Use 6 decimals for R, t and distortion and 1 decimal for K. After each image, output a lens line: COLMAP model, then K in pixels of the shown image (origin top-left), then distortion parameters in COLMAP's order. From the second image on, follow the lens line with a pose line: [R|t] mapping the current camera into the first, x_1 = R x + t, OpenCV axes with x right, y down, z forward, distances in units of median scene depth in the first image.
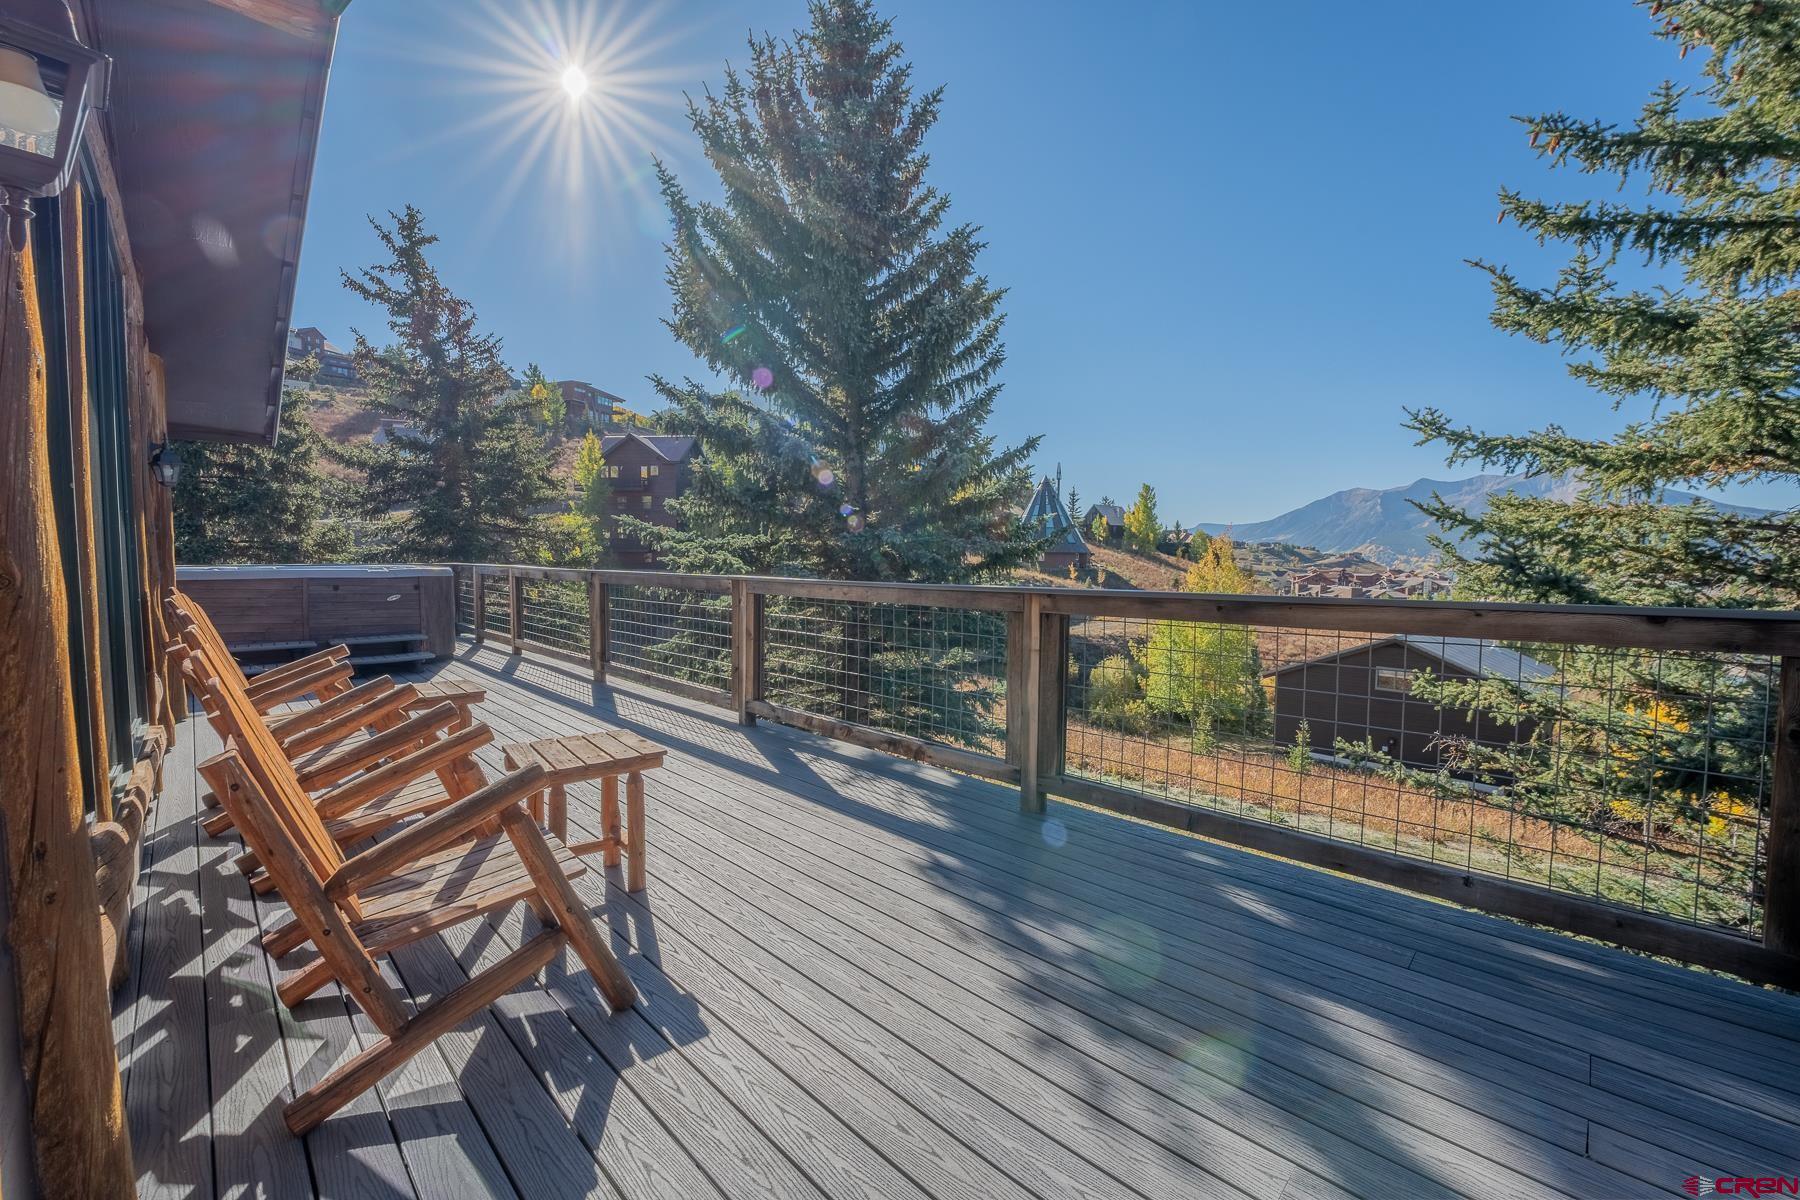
lens RADIAL K [[727.8, 0, 894.5], [0, 727.8, 602.1], [0, 0, 1]] dist [-0.026199, 0.001430]
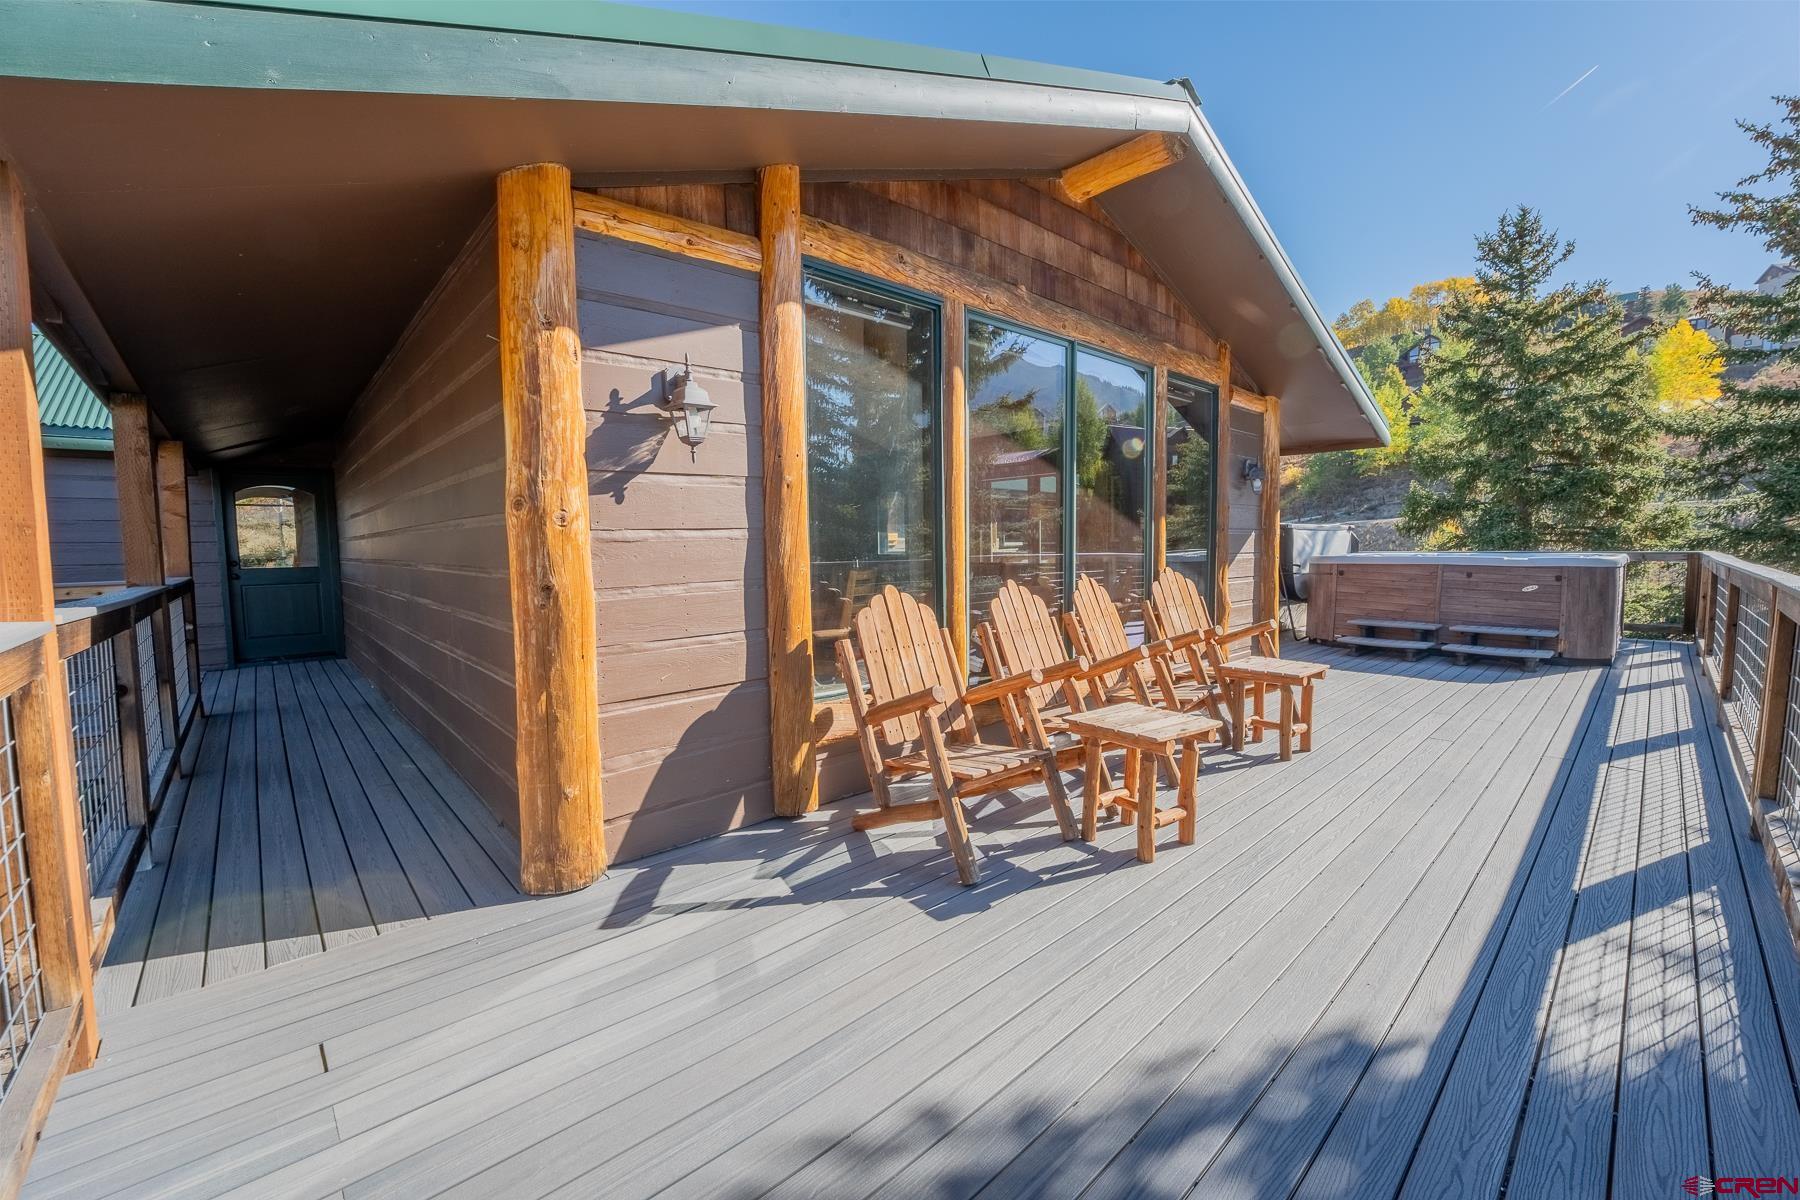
lens RADIAL K [[727.8, 0, 904.0], [0, 727.8, 601.1], [0, 0, 1]] dist [-0.026199, 0.001430]
pose [[-0.012722, 0.074662, -0.997128, 0.222878], [-0.055575, 0.995614, 0.075258, -0.014355], [0.998373, 0.056373, -0.008517, 0.204687]]
